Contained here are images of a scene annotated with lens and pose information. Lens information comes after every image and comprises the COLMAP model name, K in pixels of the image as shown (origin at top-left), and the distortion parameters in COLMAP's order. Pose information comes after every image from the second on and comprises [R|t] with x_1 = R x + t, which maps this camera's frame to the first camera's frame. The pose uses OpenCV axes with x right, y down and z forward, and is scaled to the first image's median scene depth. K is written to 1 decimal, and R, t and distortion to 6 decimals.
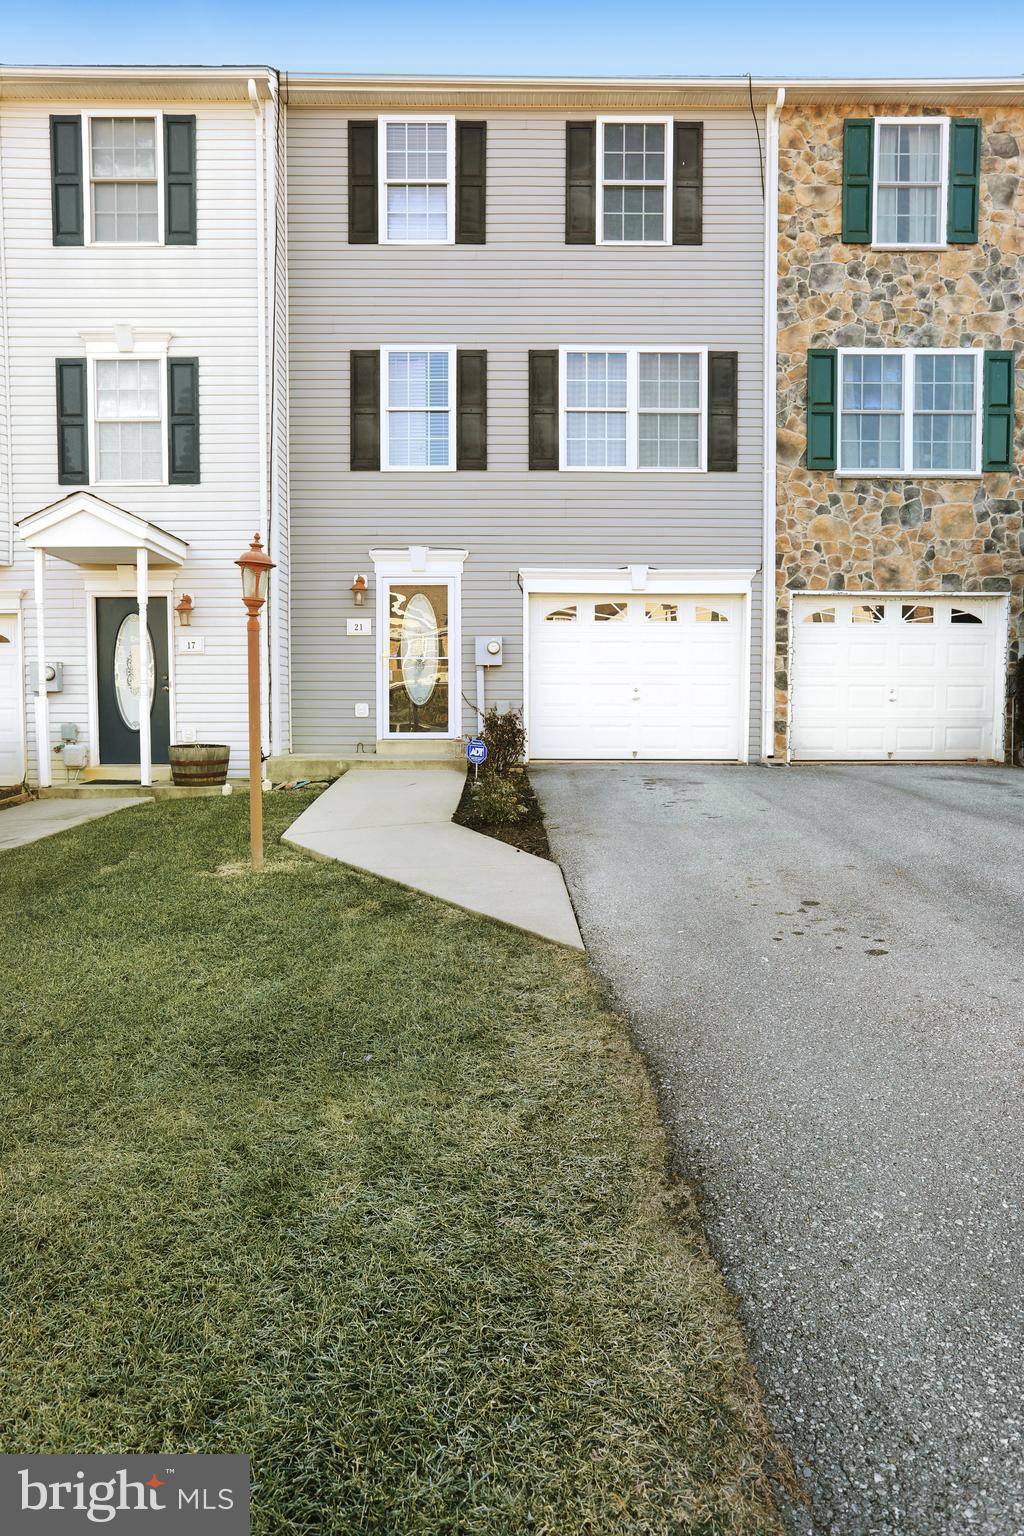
lens RADIAL K [[982.9, 0, 524.8], [0, 982.9, 769.8], [0, 0, 1]] dist [-0.019598, 0.028296]
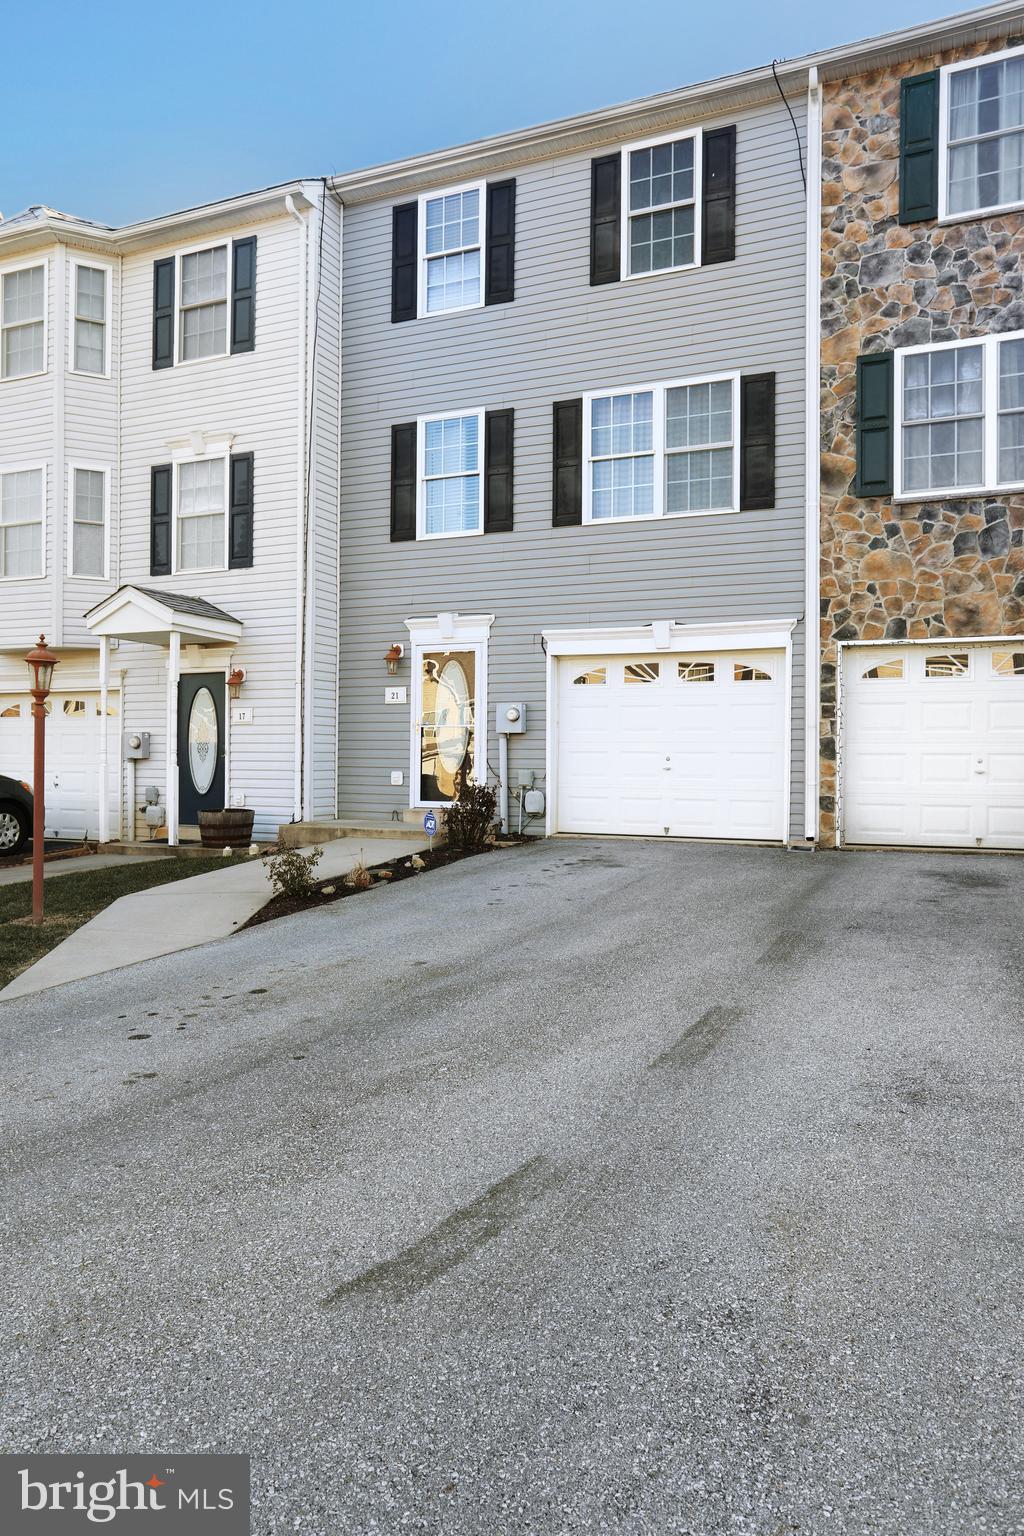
lens RADIAL K [[1110.7, 0, 503.4], [0, 1110.7, 777.1], [0, 0, 1]] dist [-0.000280, 0.032427]
pose [[0.904560, 0.010509, -0.426218, 0.426137], [-0.035025, 0.998149, -0.049723, -0.009757], [0.424906, 0.059905, 0.903253, 0.027323]]
